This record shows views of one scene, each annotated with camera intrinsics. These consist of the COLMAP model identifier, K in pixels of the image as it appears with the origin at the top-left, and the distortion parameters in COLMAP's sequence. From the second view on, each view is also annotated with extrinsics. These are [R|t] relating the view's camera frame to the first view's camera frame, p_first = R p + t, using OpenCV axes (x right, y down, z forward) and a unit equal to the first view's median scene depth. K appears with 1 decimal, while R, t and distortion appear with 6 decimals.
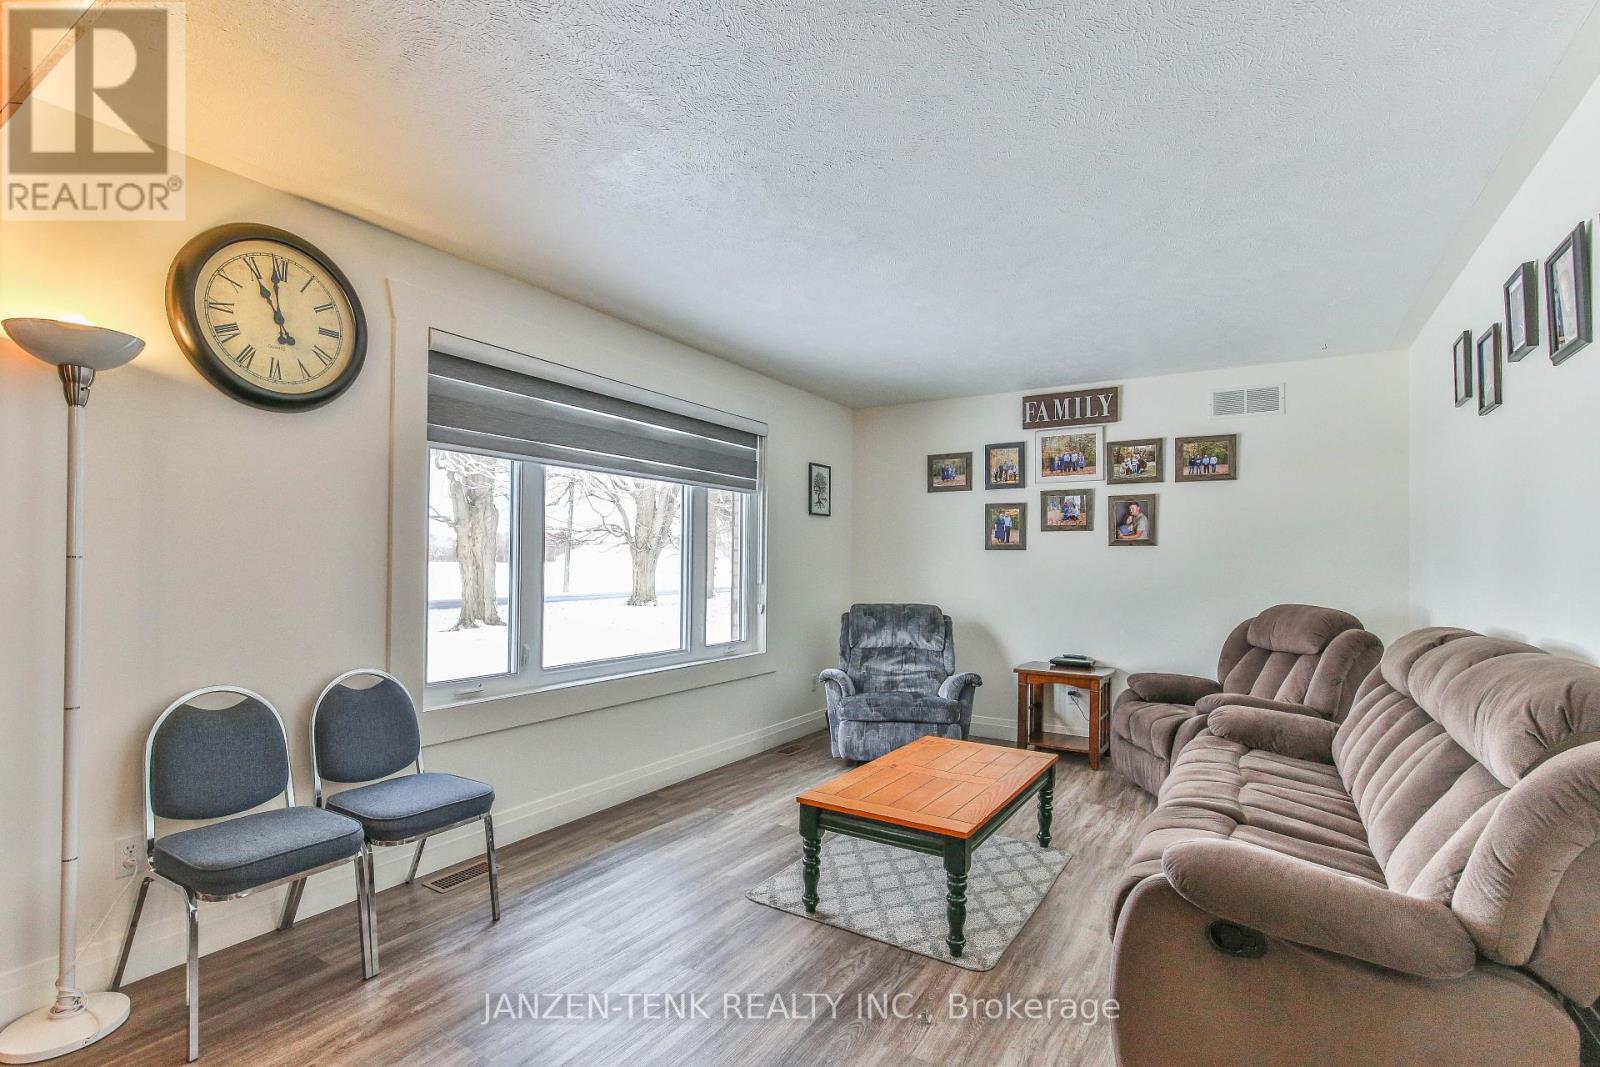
lens RADIAL K [[769.5, 0, 788.3], [0, 769.5, 545.5], [0, 0, 1]] dist [-0.004882, -0.000806]
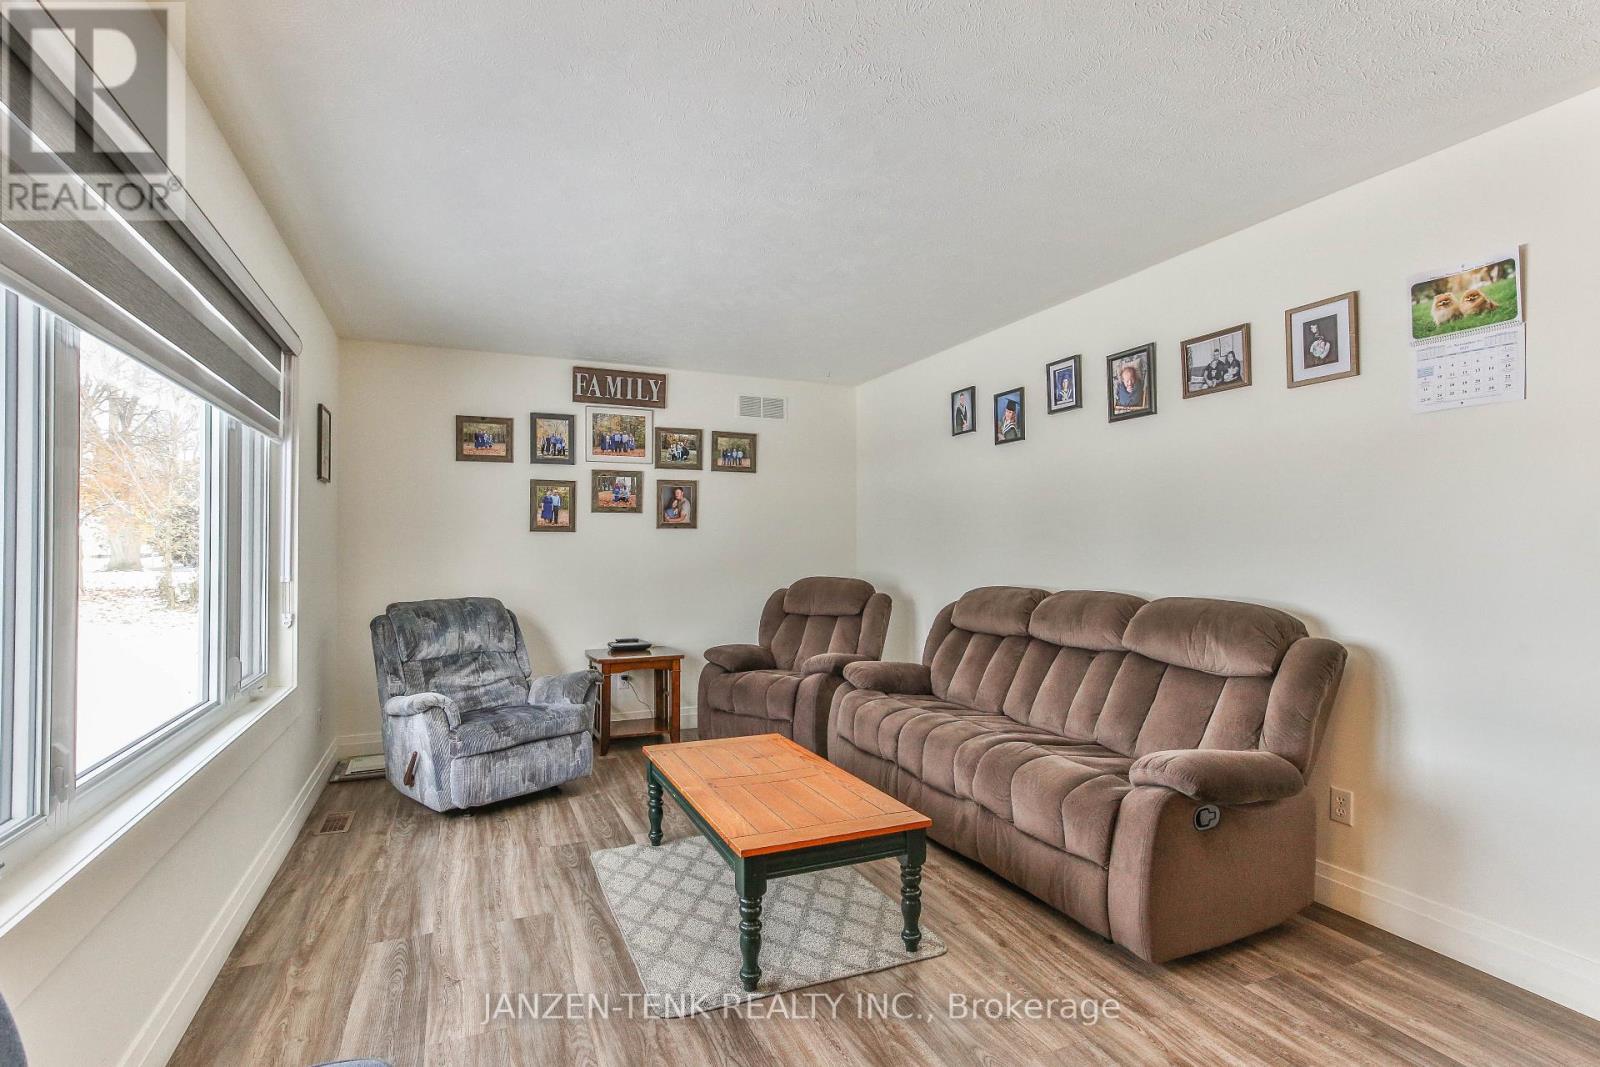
lens RADIAL K [[753.8, 0, 800.0], [0, 753.8, 533.5], [0, 0, 1]] dist [-0.000614, 0.000188]
pose [[0.563486, 0.004223, 0.826115, -0.312520], [-0.010951, 0.999937, 0.002358, 0.002965], [-0.826053, -0.010376, 0.563497, 0.281930]]
